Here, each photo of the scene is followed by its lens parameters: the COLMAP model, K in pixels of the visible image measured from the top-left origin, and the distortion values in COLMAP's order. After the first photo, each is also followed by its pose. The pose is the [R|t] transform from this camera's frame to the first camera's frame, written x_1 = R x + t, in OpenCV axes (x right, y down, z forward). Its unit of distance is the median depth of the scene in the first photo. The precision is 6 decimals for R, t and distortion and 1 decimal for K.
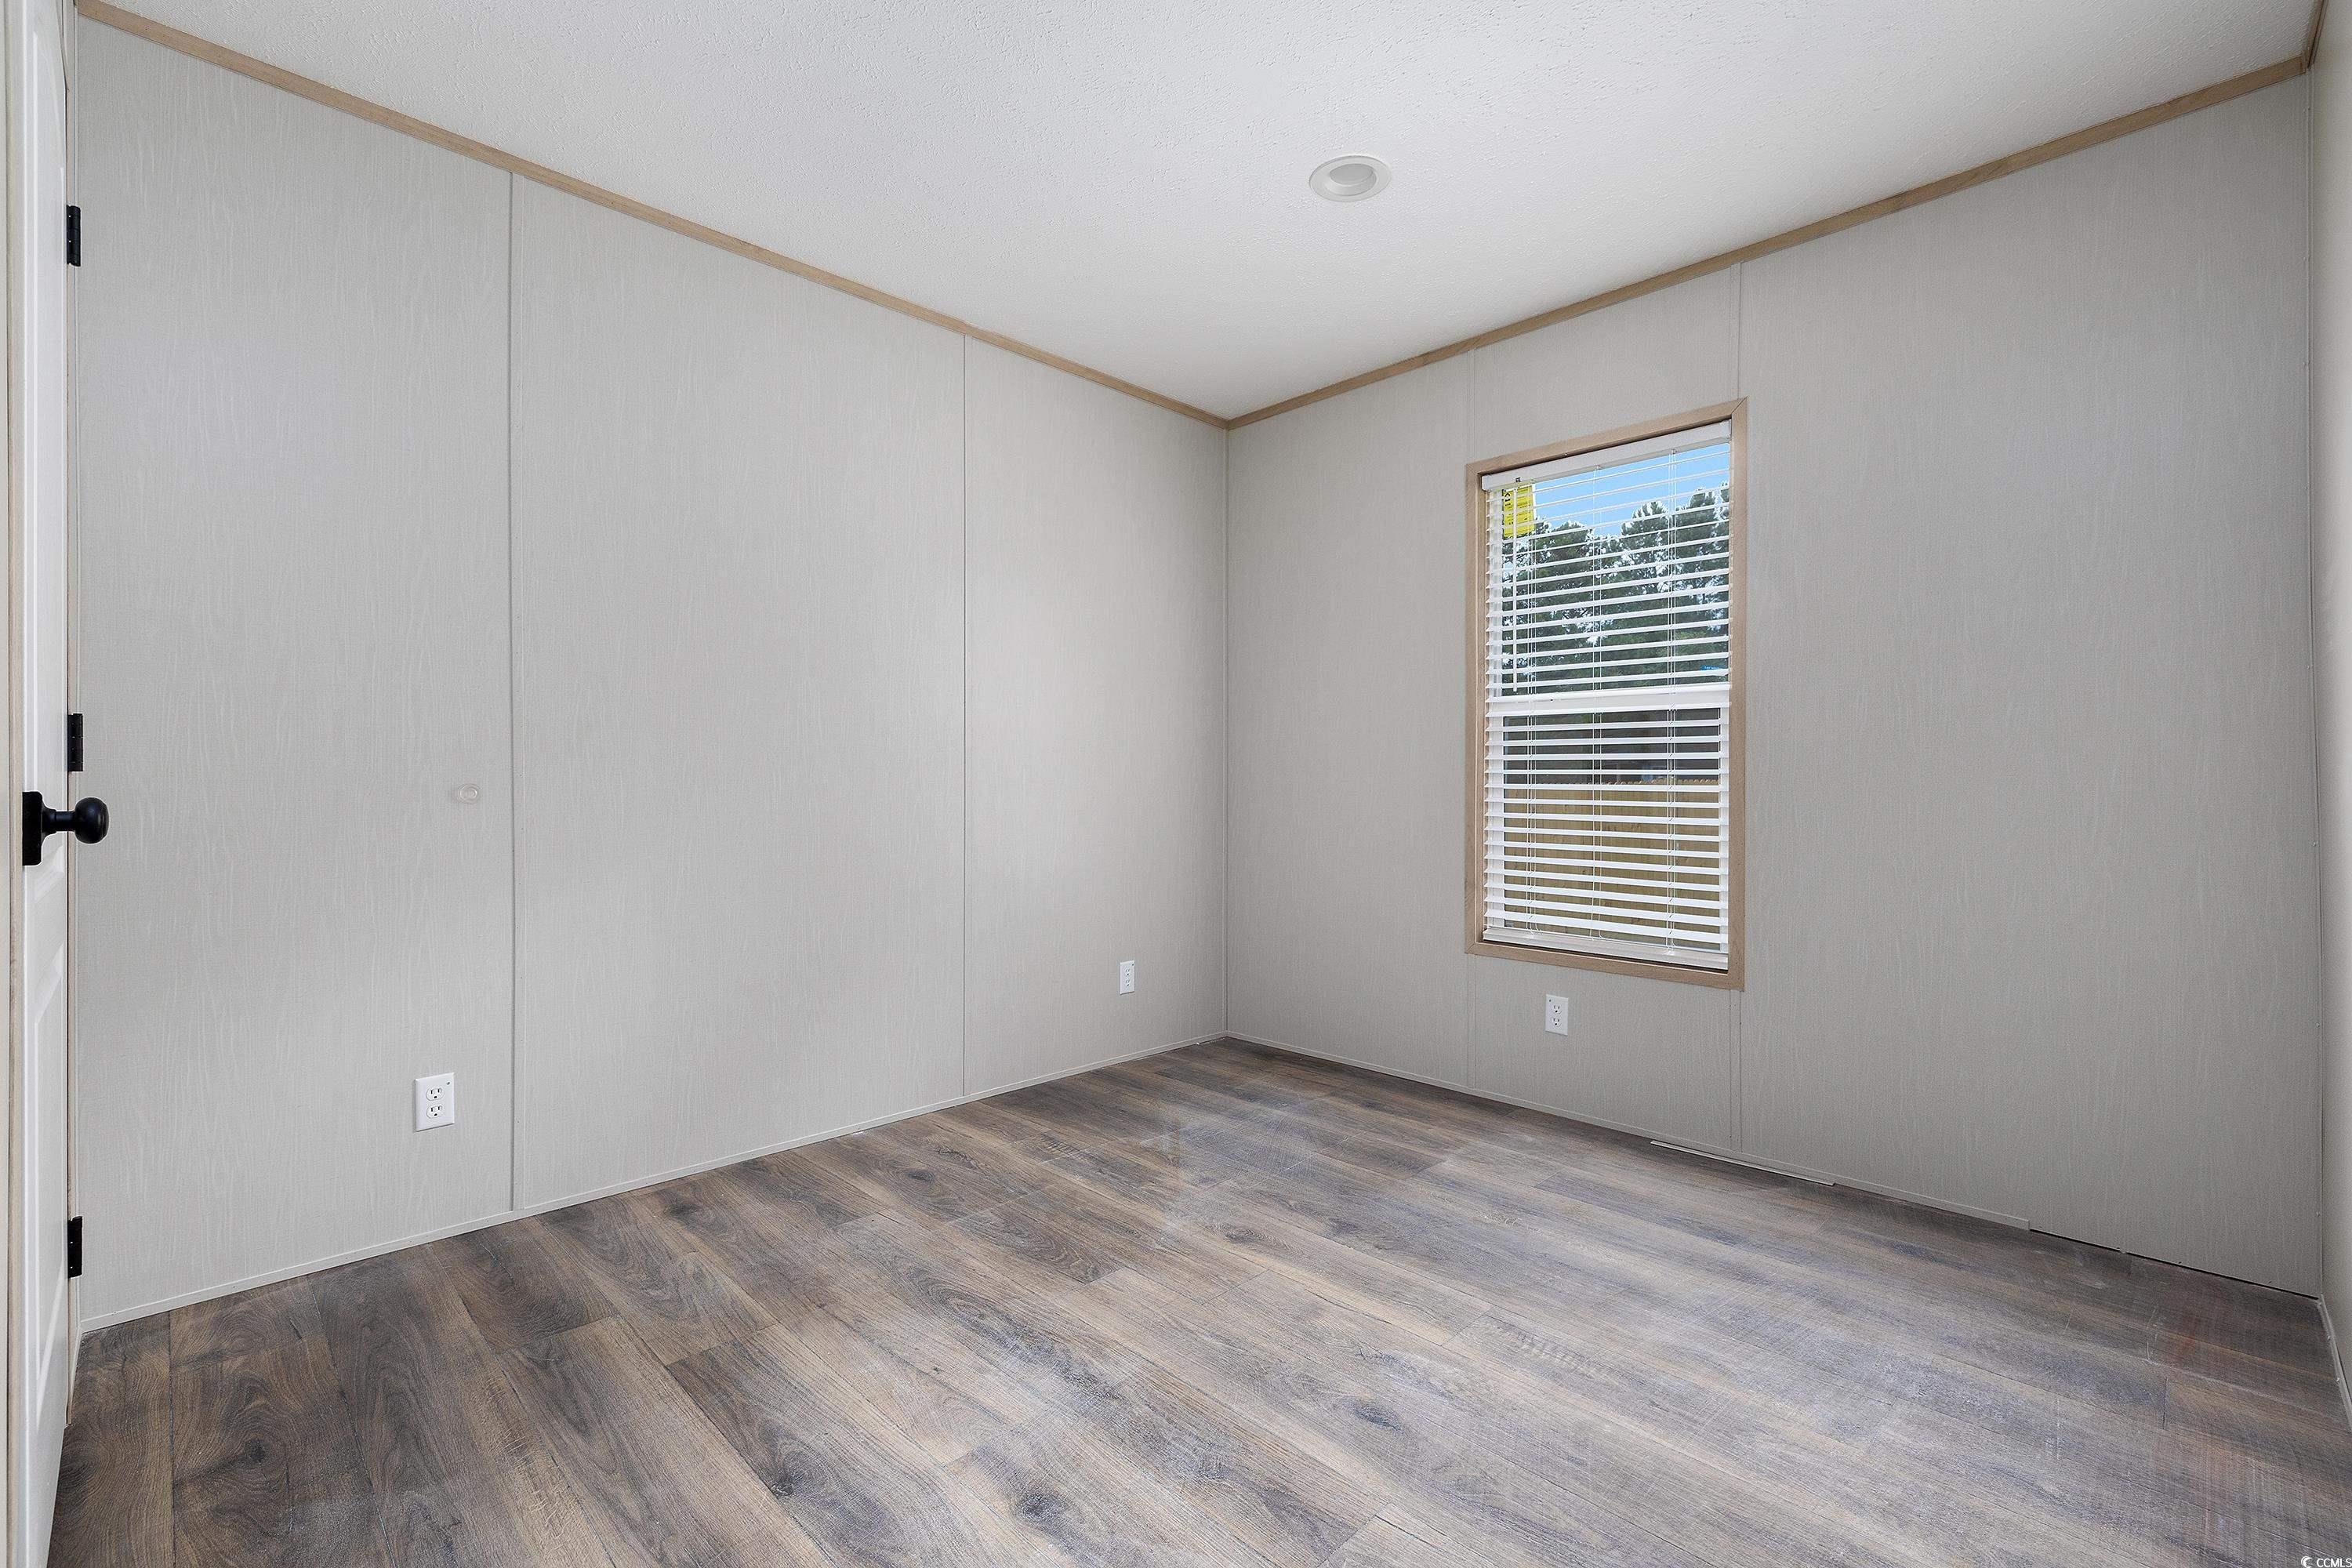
lens RADIAL K [[1001.2, 0, 1173.3], [0, 1001.2, 787.4], [0, 0, 1]] dist [-0.001039, -0.000269]
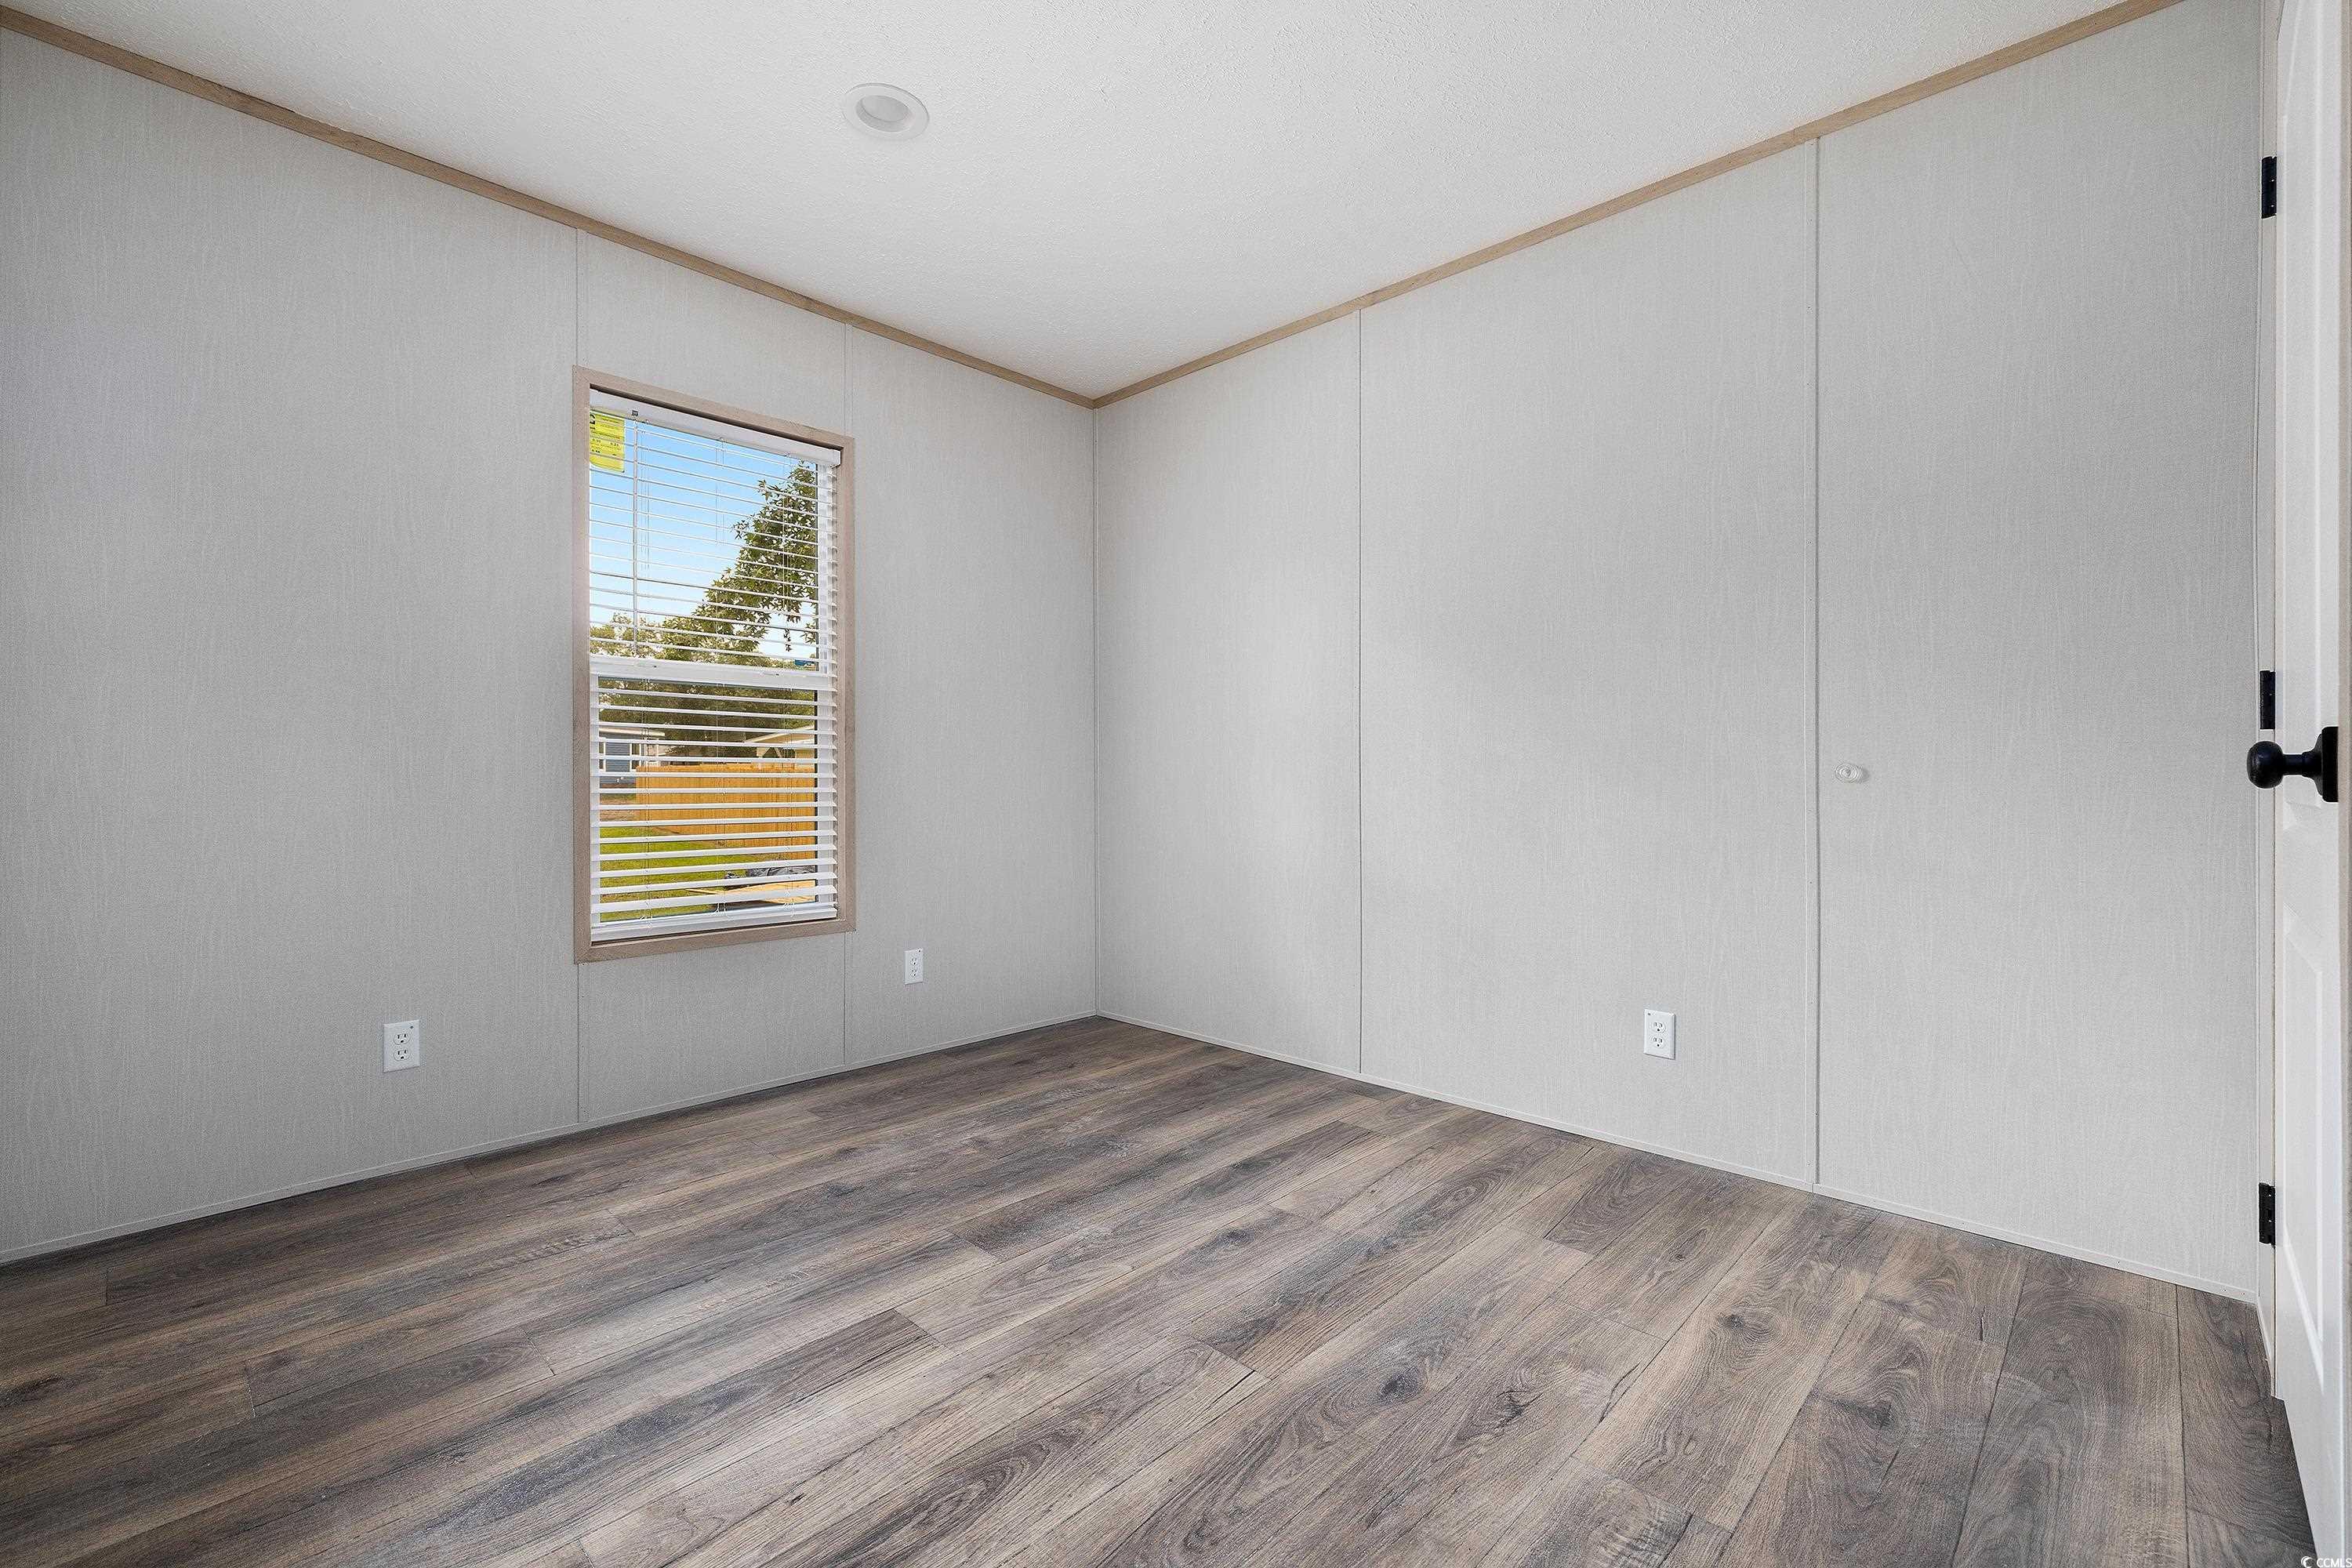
lens RADIAL K [[1001.2, 0, 1162.7], [0, 1001.2, 760.2], [0, 0, 1]] dist [-0.001039, -0.000269]
pose [[0.015519, -0.020445, -0.999671, 0.959058], [-0.004979, 0.999777, -0.020524, 0.031883], [0.999867, 0.005296, 0.015414, 0.607028]]
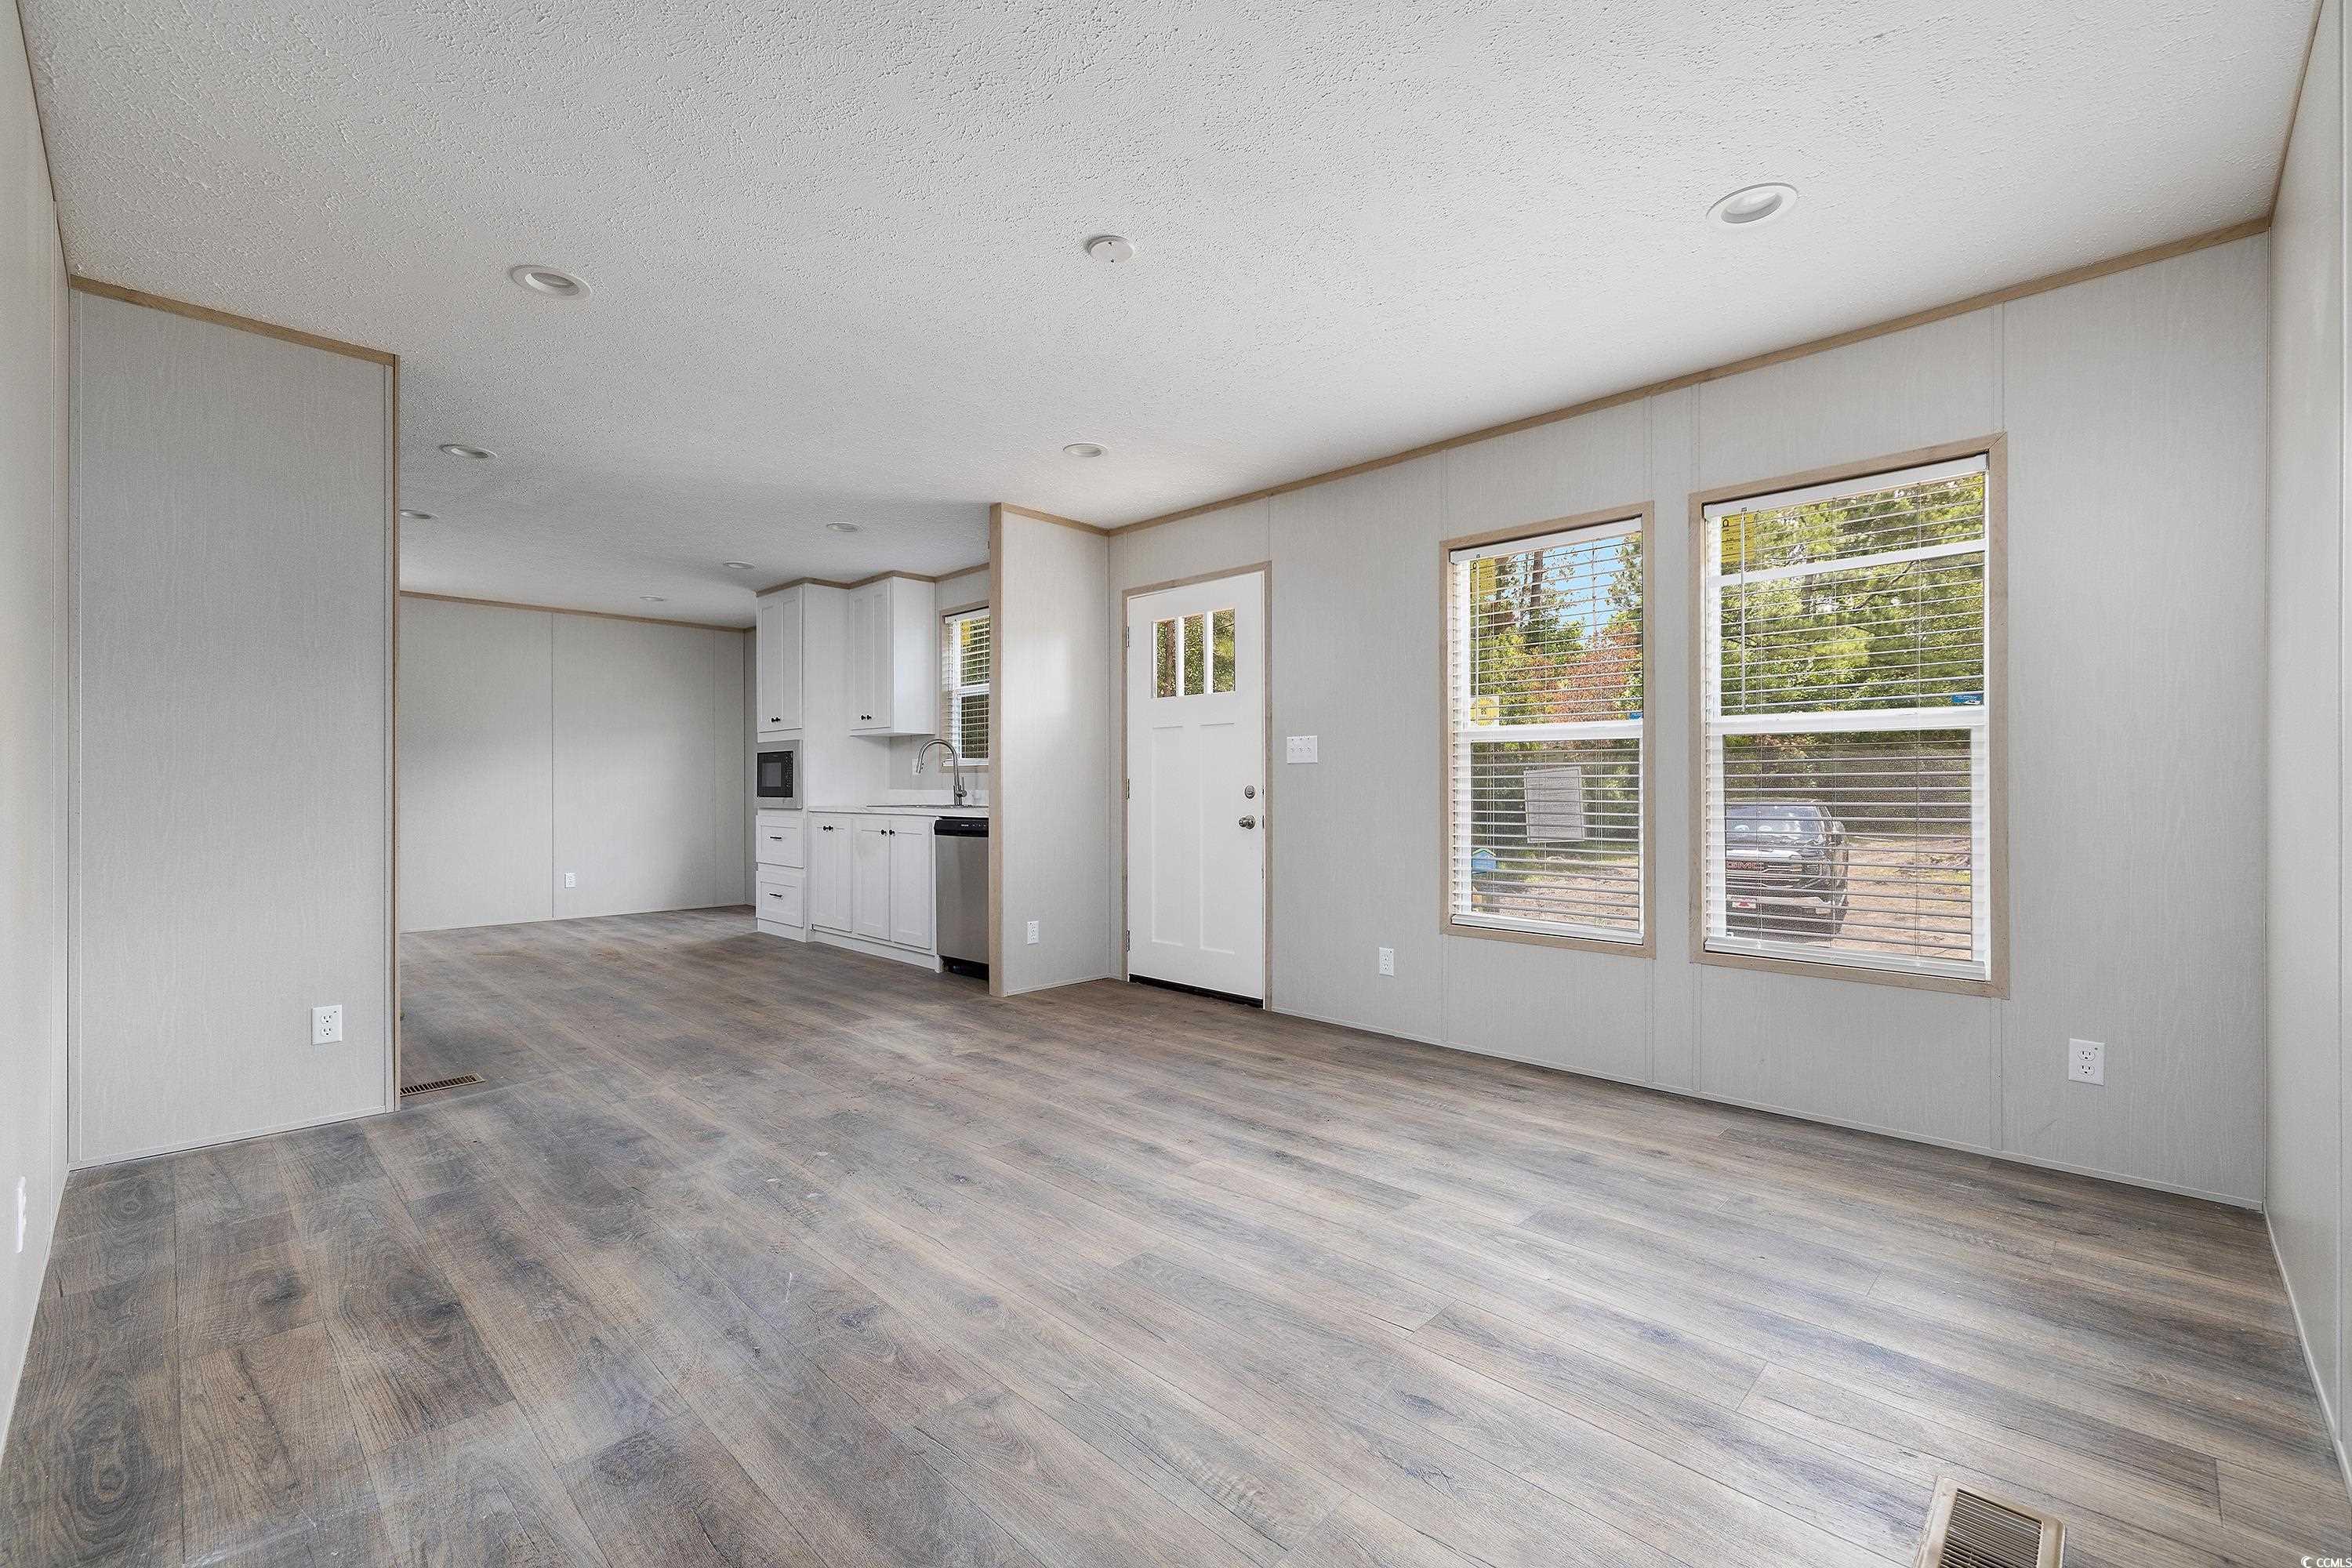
lens RADIAL K [[1001.2, 0, 1156.2], [0, 1001.2, 797.4], [0, 0, 1]] dist [-0.001039, -0.000269]
pose [[-0.999998, 0.000710, 0.001895, -0.105268], [0.000743, 0.999847, 0.017477, -0.030512], [-0.001883, 0.017478, -0.999845, 2.150686]]
